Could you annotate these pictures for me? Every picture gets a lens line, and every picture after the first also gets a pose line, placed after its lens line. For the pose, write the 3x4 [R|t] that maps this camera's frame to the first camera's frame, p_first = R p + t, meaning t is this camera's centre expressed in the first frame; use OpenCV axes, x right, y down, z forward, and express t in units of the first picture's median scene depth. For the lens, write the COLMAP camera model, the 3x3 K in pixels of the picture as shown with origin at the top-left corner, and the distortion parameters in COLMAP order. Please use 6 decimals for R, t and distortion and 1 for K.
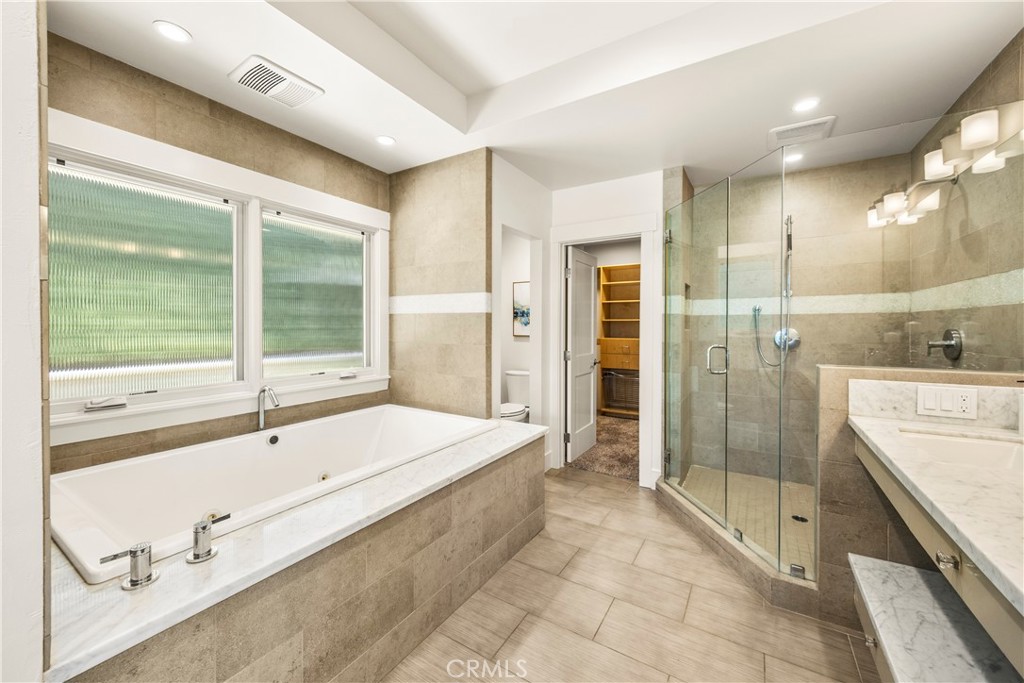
lens RADIAL K [[389.2, 0, 513.1], [0, 389.2, 329.3], [0, 0, 1]] dist [-0.000089, -0.000156]
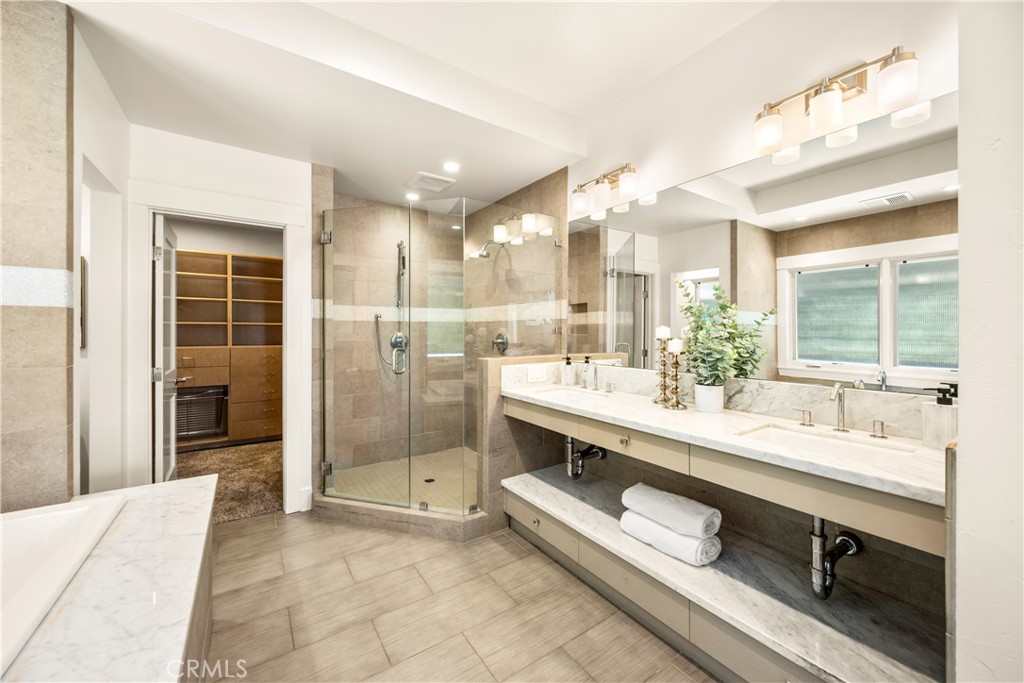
lens RADIAL K [[394.5, 0, 513.2], [0, 394.5, 332.5], [0, 0, 1]] dist [0.001641, 0.000228]
pose [[0.404946, -0.004910, 0.914327, -0.341346], [0.009293, 0.999956, 0.001254, -0.002138], [-0.914293, 0.007989, 0.404974, 0.213121]]
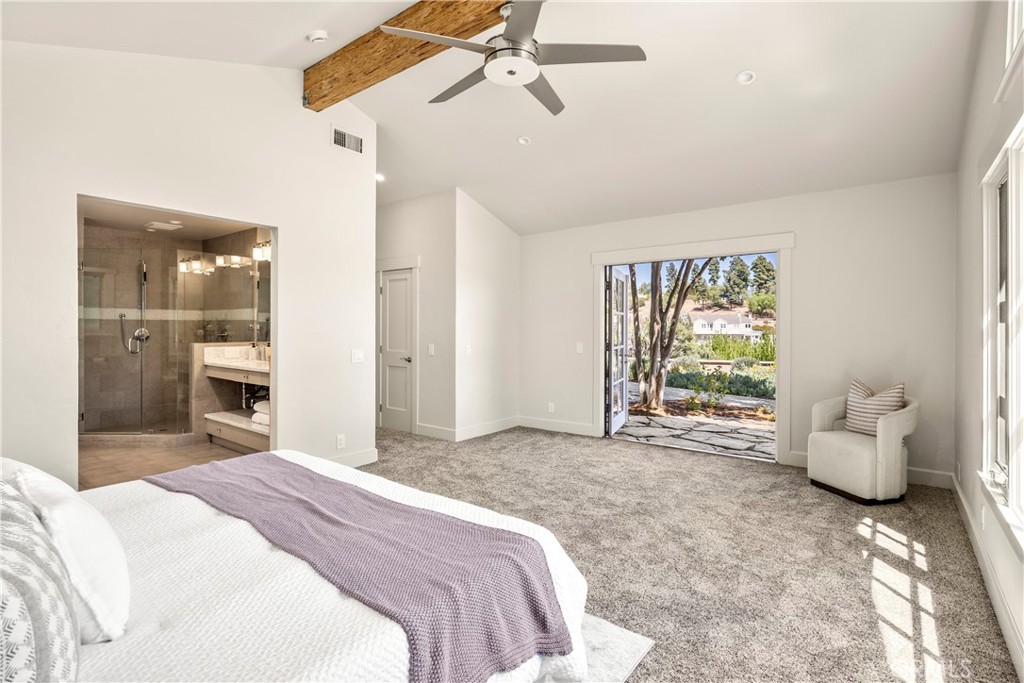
lens RADIAL K [[495.5, 0, 513.5], [0, 495.5, 333.4], [0, 0, 1]] dist [-0.004956, -0.001232]
pose [[0.102466, -0.009159, 0.994694, -1.428388], [0.006627, 0.999942, 0.008525, 0.013406], [-0.994714, 0.005718, 0.102521, -0.901434]]
